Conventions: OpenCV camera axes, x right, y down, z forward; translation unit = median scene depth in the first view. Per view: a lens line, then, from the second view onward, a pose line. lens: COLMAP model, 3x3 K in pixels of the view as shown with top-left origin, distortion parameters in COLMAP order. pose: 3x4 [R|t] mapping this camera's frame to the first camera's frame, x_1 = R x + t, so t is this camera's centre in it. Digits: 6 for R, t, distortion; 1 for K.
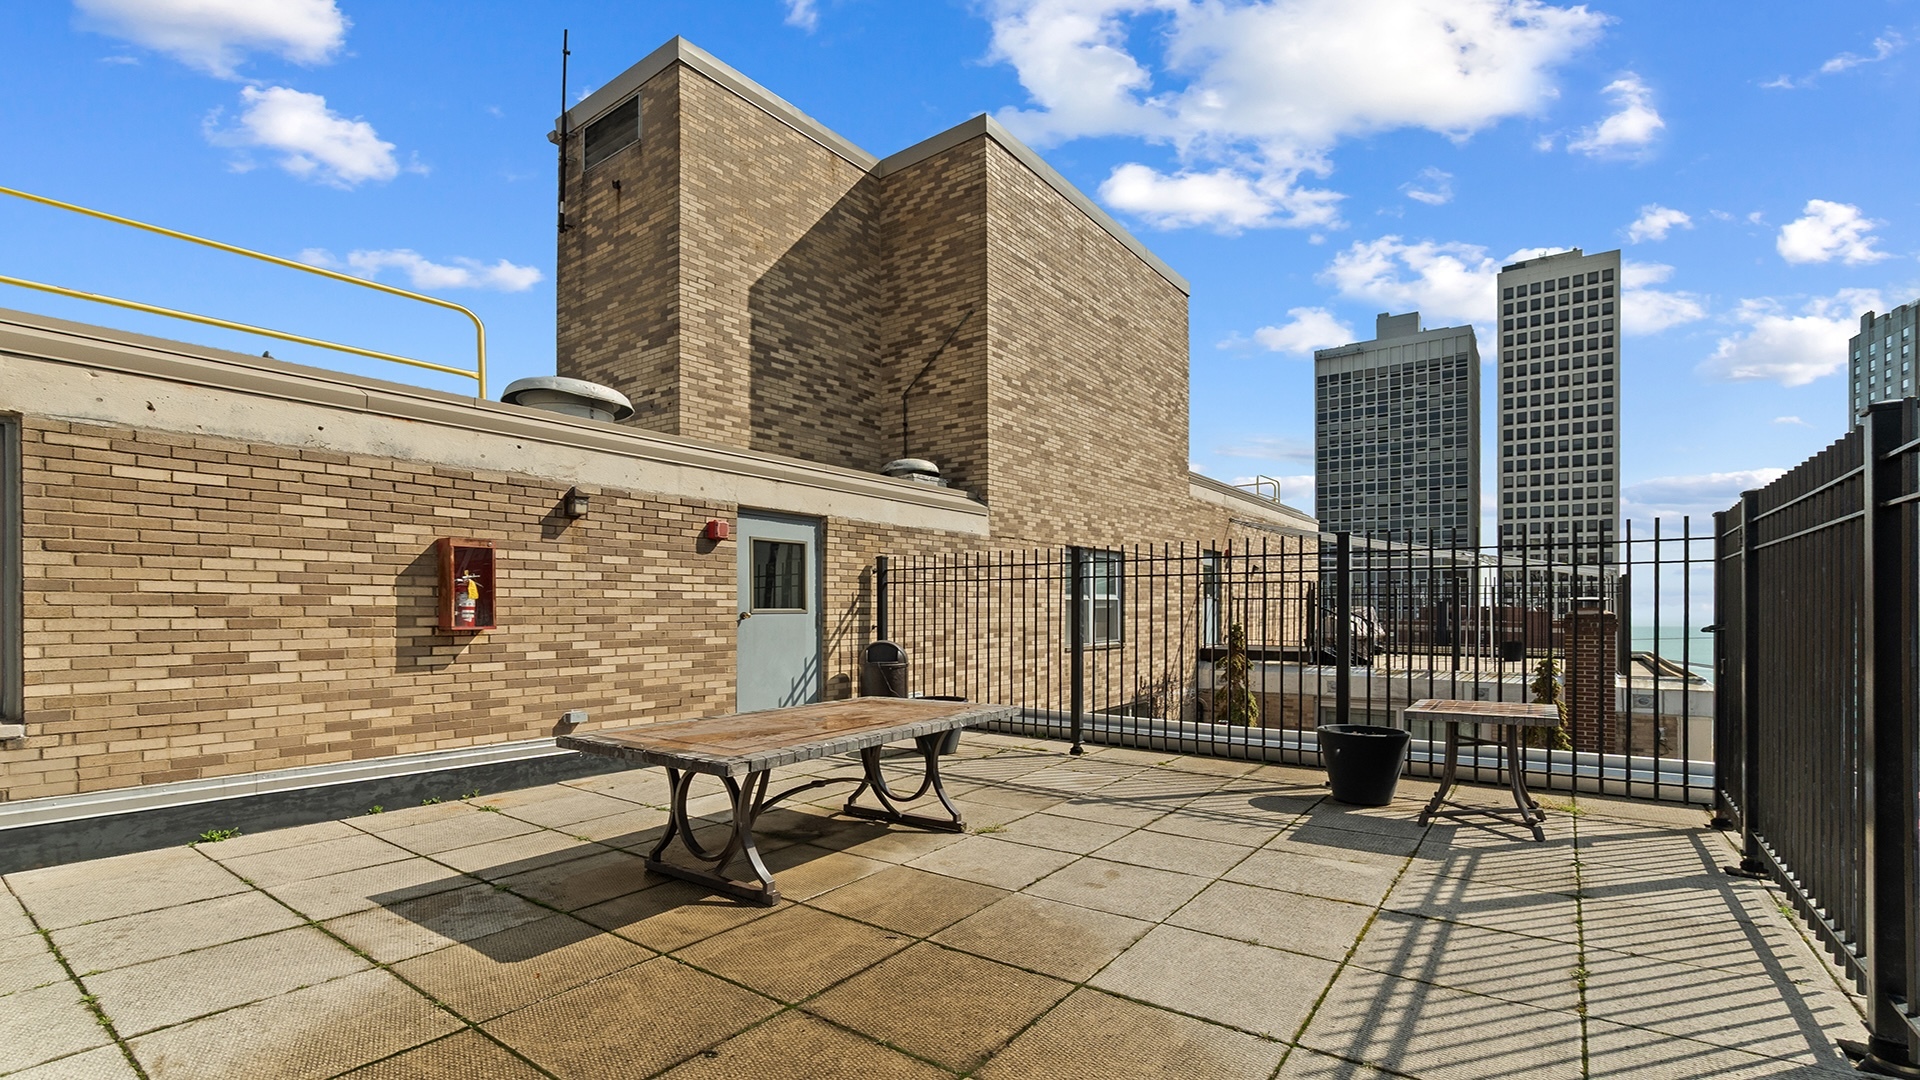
lens RADIAL K [[846.1, 0, 919.9], [0, 846.1, 604.0], [0, 0, 1]] dist [-0.004786, 0.001258]
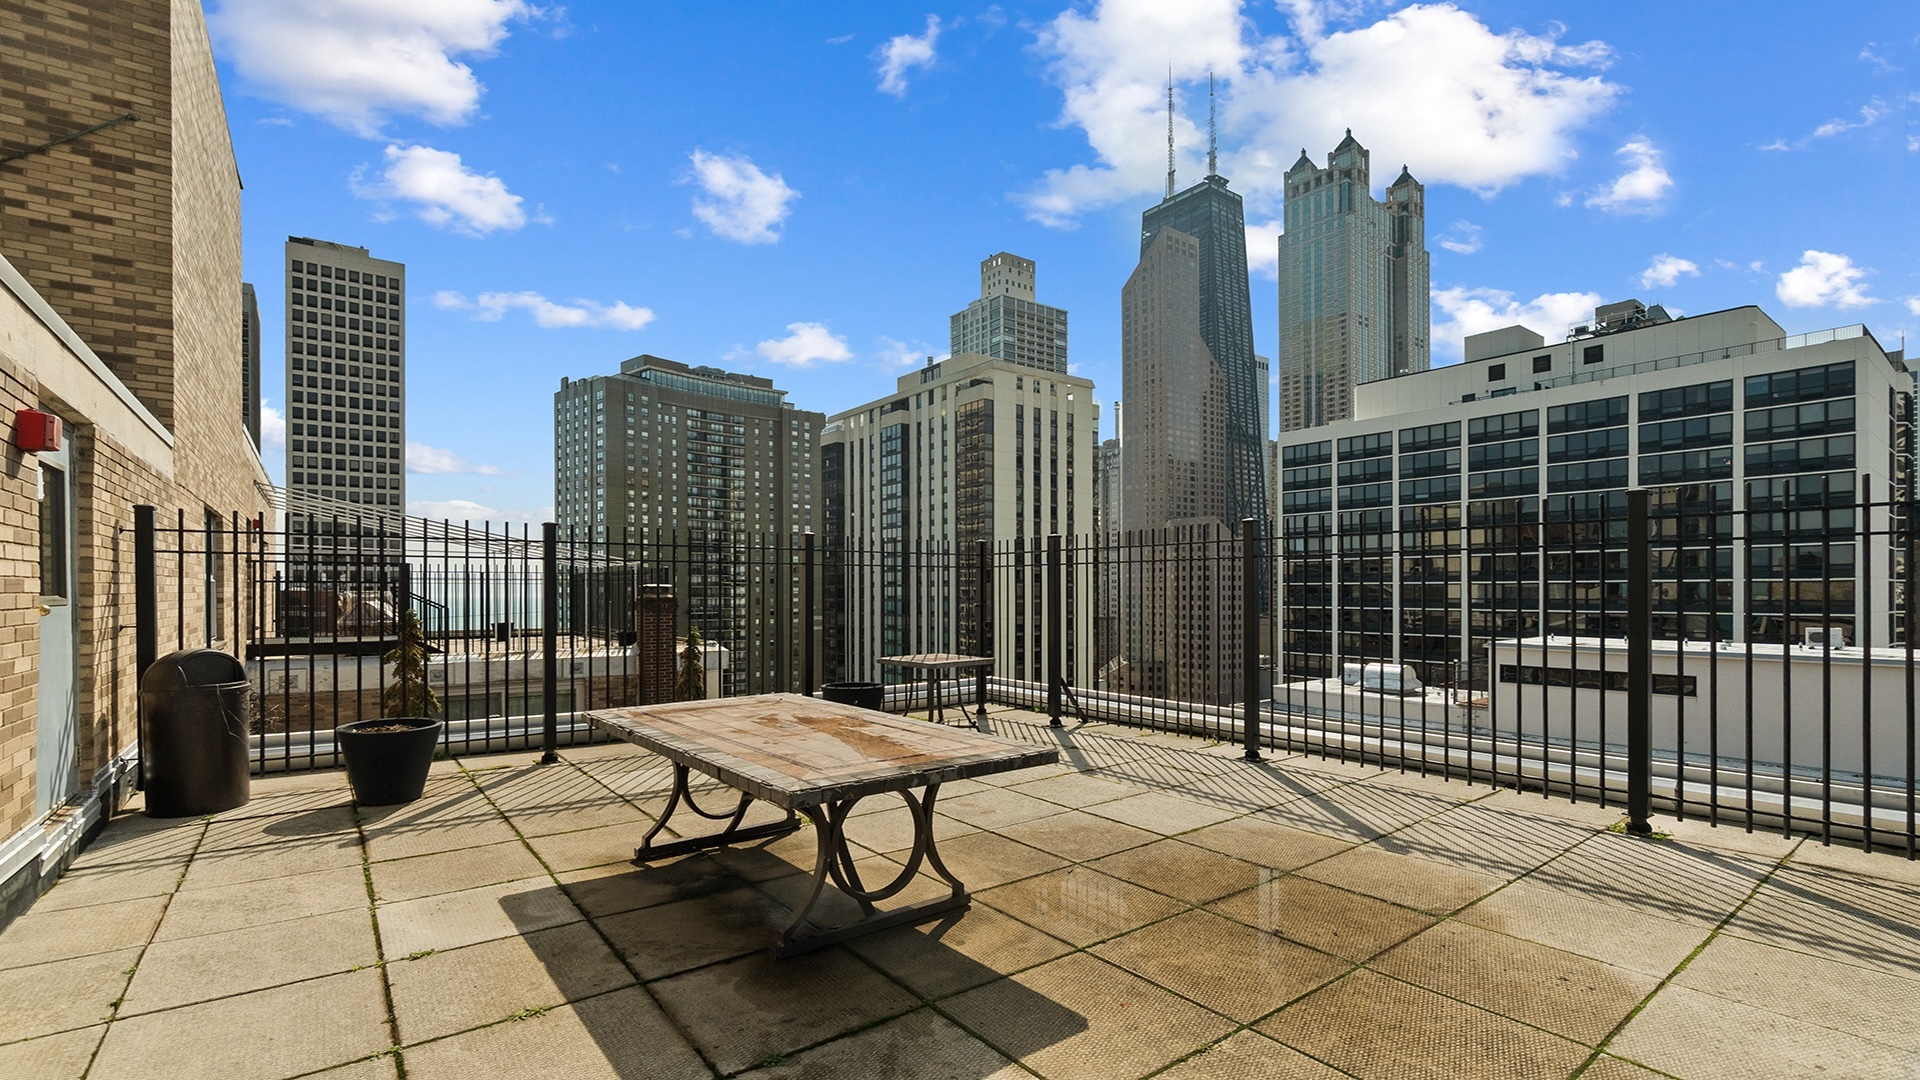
lens RADIAL K [[846.1, 0, 943.0], [0, 846.1, 596.7], [0, 0, 1]] dist [-0.004786, 0.001258]
pose [[0.266930, -0.004907, 0.963703, -0.326576], [-0.006131, 0.999958, 0.006790, -0.001109], [-0.963696, -0.007721, 0.266889, 0.225173]]
